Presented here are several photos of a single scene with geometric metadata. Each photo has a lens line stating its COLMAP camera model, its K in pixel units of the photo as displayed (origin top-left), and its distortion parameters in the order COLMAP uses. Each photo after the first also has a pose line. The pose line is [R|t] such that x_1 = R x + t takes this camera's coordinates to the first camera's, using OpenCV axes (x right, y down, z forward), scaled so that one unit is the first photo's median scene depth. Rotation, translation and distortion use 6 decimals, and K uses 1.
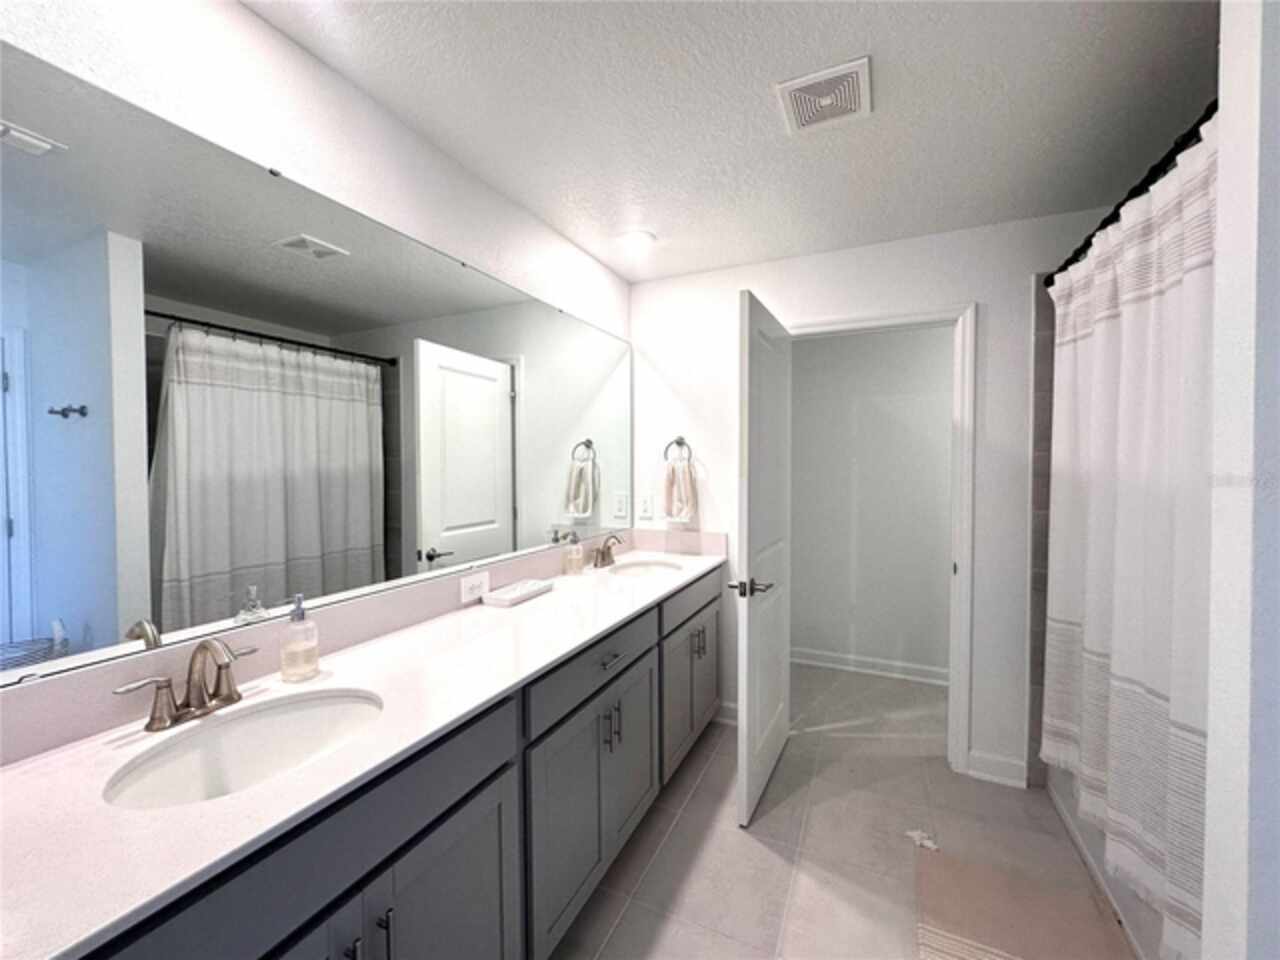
lens RADIAL K [[513.6, 0, 640.9], [0, 513.6, 479.9], [0, 0, 1]] dist [-0.000046, -0.000023]
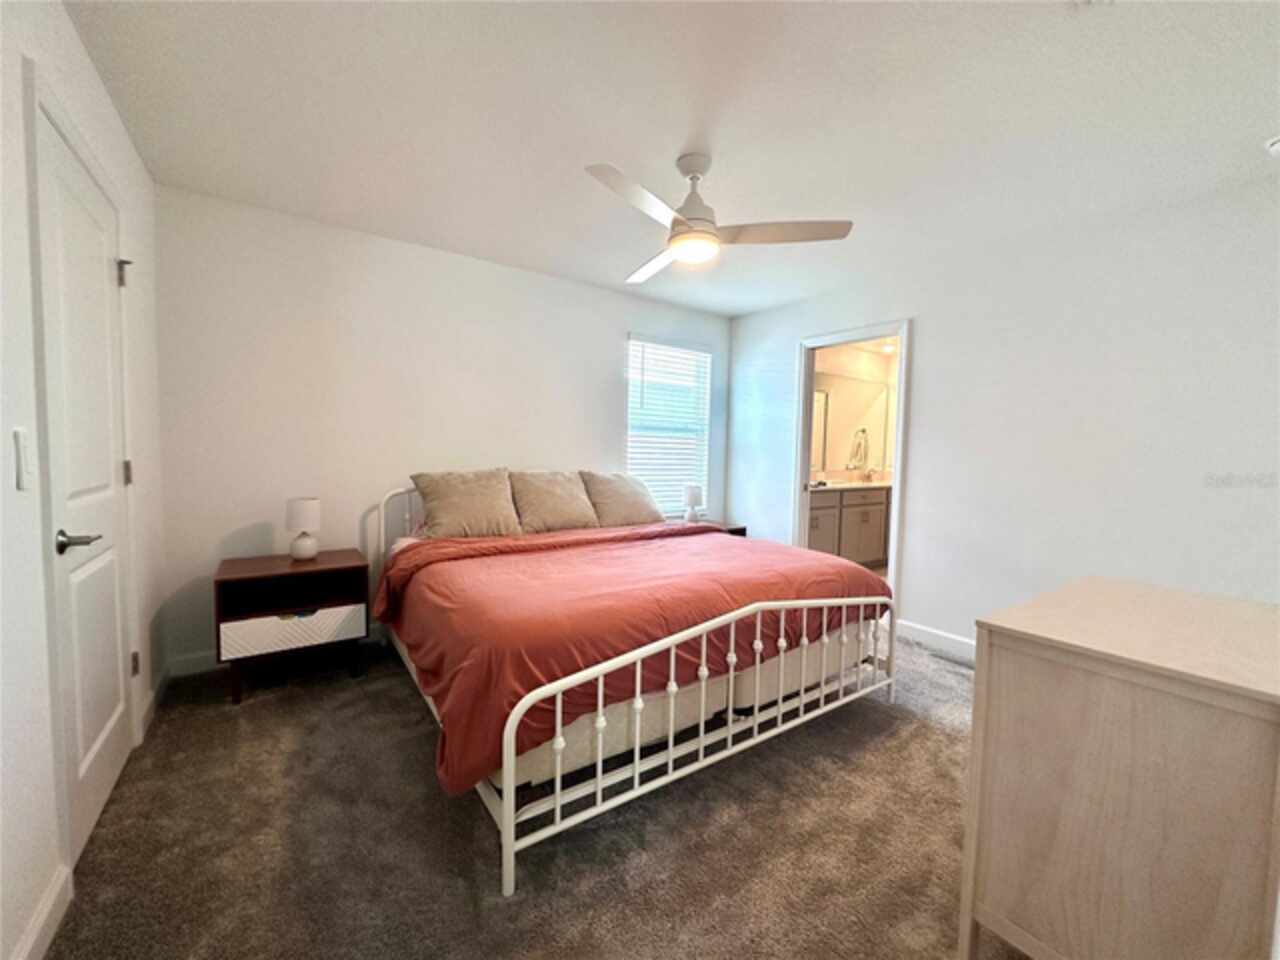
lens RADIAL K [[513.6, 0, 637.6], [0, 513.6, 479.0], [0, 0, 1]] dist [-0.000046, -0.000023]
pose [[0.866835, 0.047739, -0.496305, 0.165555], [-0.032072, 0.998683, 0.040047, 0.078602], [0.497563, -0.018797, 0.867224, -1.428546]]
